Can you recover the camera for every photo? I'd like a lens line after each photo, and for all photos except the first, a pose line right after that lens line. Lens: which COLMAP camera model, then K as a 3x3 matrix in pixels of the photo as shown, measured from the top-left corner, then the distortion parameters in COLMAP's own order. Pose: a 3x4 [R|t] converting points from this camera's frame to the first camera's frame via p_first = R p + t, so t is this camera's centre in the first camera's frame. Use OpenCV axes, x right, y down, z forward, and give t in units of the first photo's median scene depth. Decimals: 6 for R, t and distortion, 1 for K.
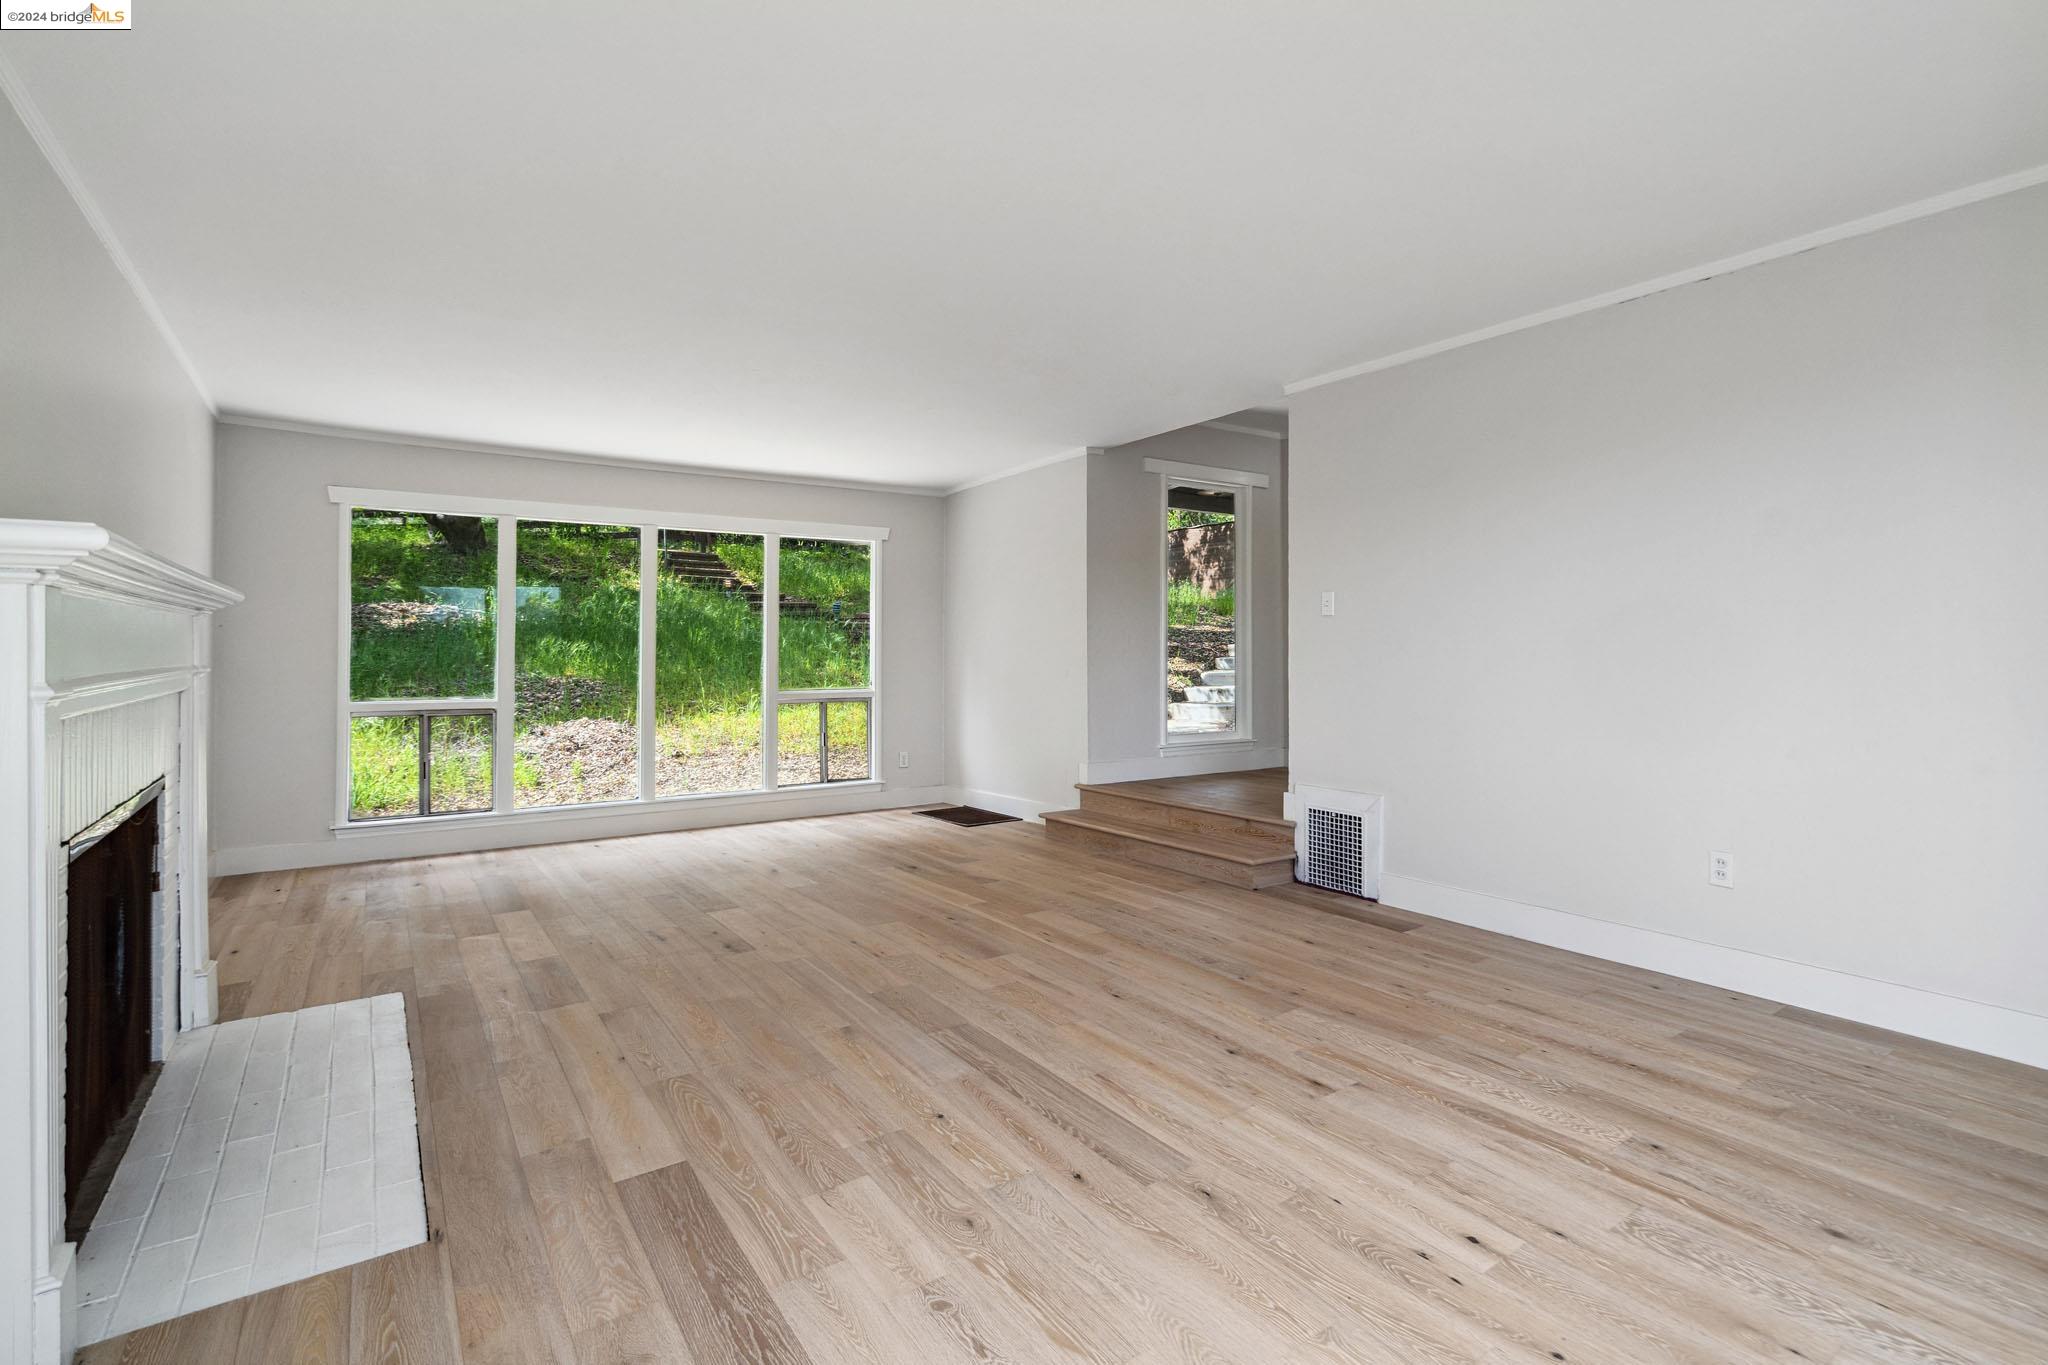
lens RADIAL K [[950.5, 0, 1028.6], [0, 950.5, 660.1], [0, 0, 1]] dist [-0.002692, 0.001080]
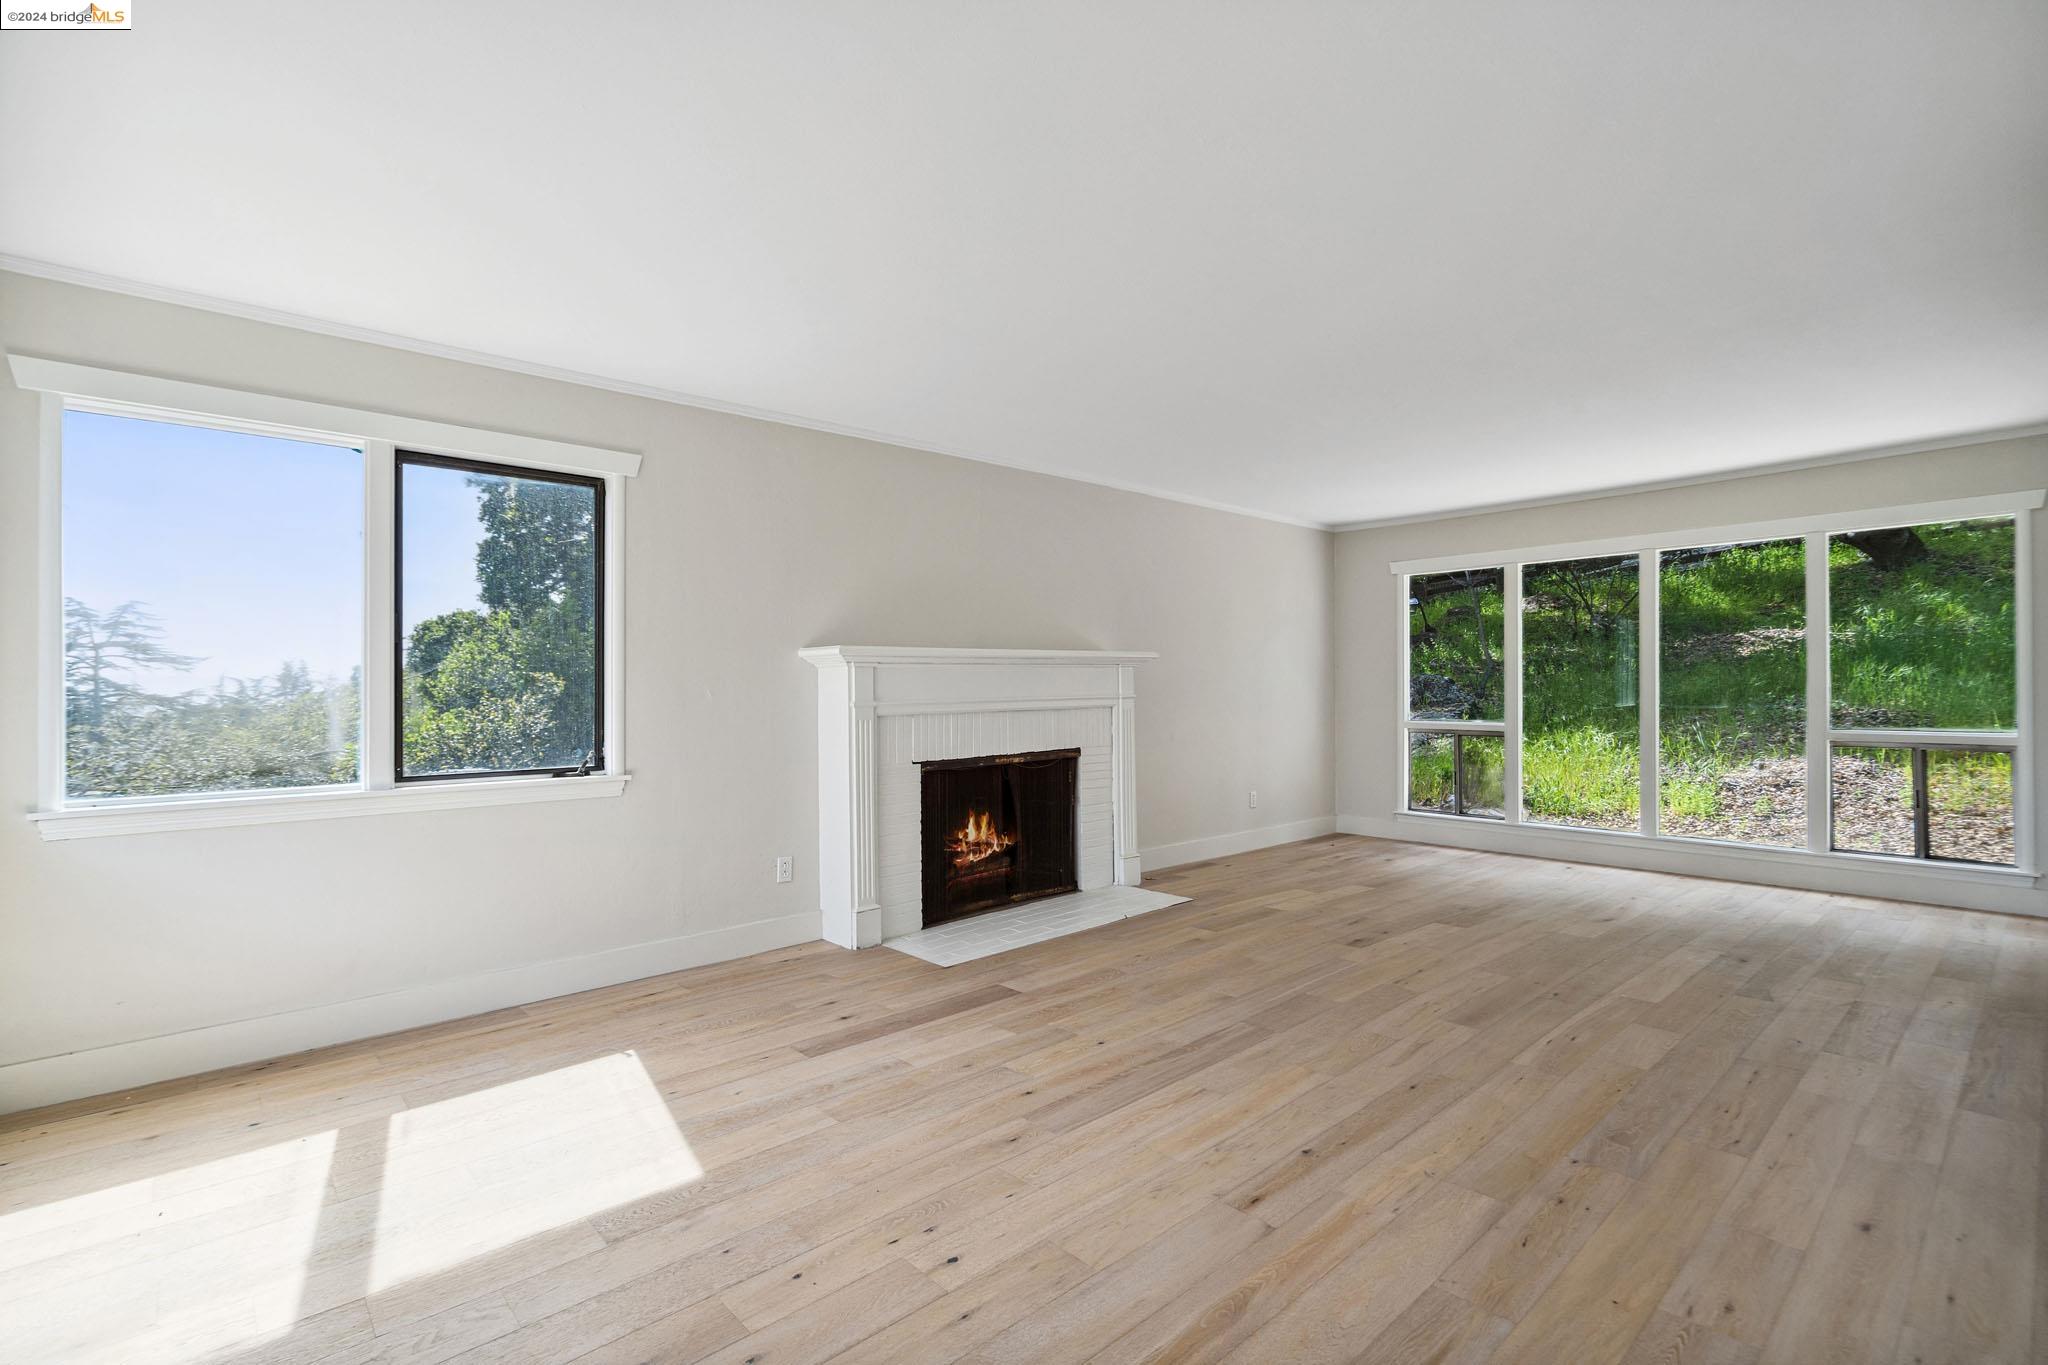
lens RADIAL K [[950.5, 0, 1101.0], [0, 950.5, 689.4], [0, 0, 1]] dist [-0.002692, 0.001080]
pose [[0.168308, 0.002916, -0.985730, 0.872843], [0.001429, 0.999994, 0.003202, -0.008398], [0.985733, -0.001948, 0.168303, 0.568823]]
